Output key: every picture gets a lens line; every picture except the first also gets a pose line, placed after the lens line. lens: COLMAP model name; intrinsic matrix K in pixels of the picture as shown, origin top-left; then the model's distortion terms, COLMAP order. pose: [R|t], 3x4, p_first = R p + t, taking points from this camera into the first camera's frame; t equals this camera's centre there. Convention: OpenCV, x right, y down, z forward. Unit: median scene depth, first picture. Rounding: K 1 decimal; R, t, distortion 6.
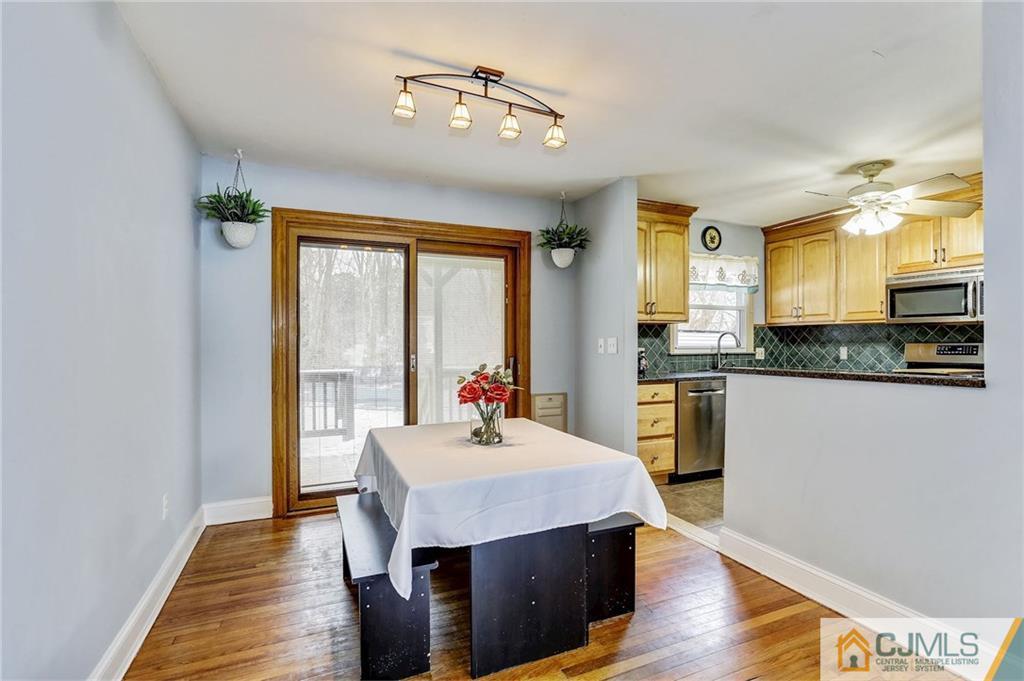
lens RADIAL K [[510.7, 0, 507.8], [0, 510.7, 352.6], [0, 0, 1]] dist [-0.024085, 0.018794]
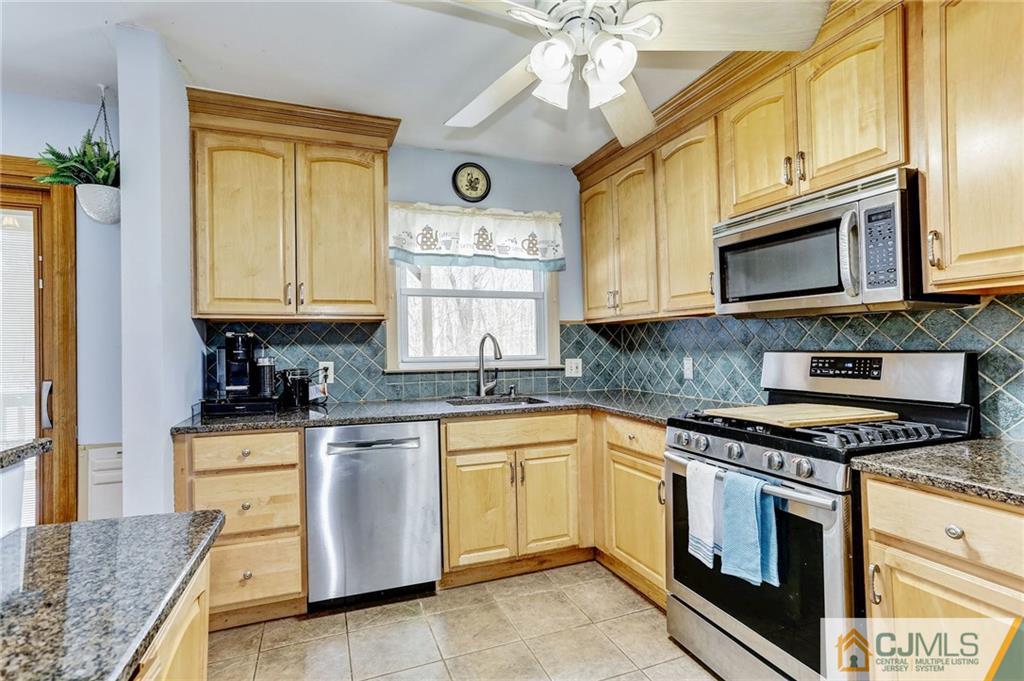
lens RADIAL K [[510.7, 0, 478.8], [0, 510.7, 344.3], [0, 0, 1]] dist [-0.024085, 0.018794]
pose [[0.997192, -0.008395, -0.074413, 0.473030], [0.006681, 0.999707, -0.023253, -0.014346], [0.074587, 0.022691, 0.996956, 0.406816]]
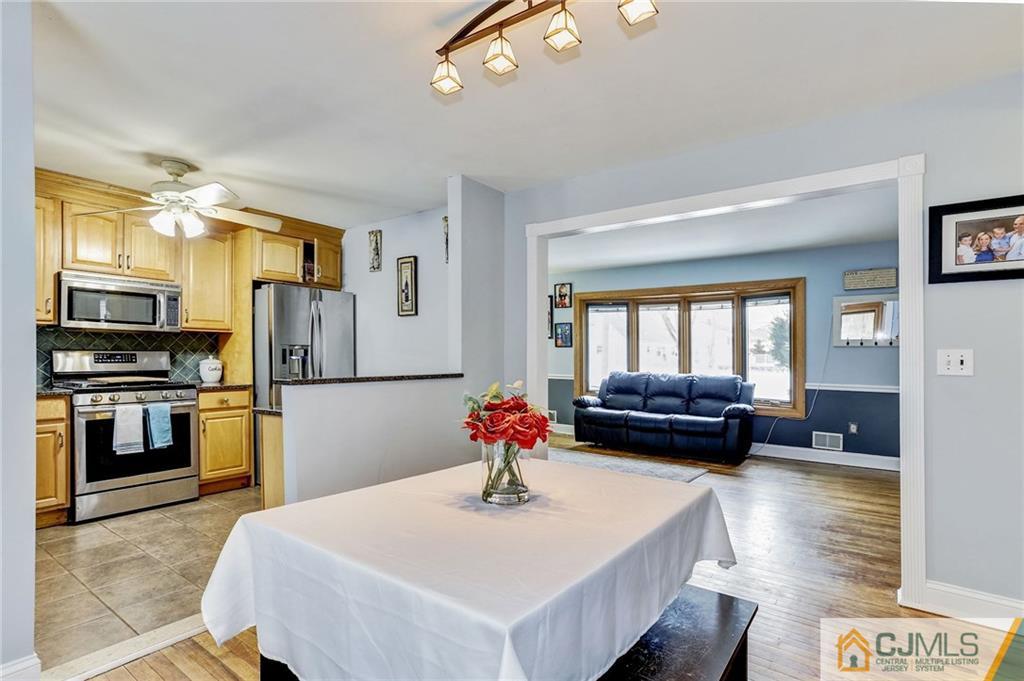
lens RADIAL K [[510.7, 0, 506.6], [0, 510.7, 360.9], [0, 0, 1]] dist [-0.024085, 0.018794]
pose [[-0.469556, -0.009356, 0.882853, -0.294605], [0.006452, 0.999881, 0.014028, -0.006541], [-0.882879, 0.012283, -0.469440, 0.647694]]
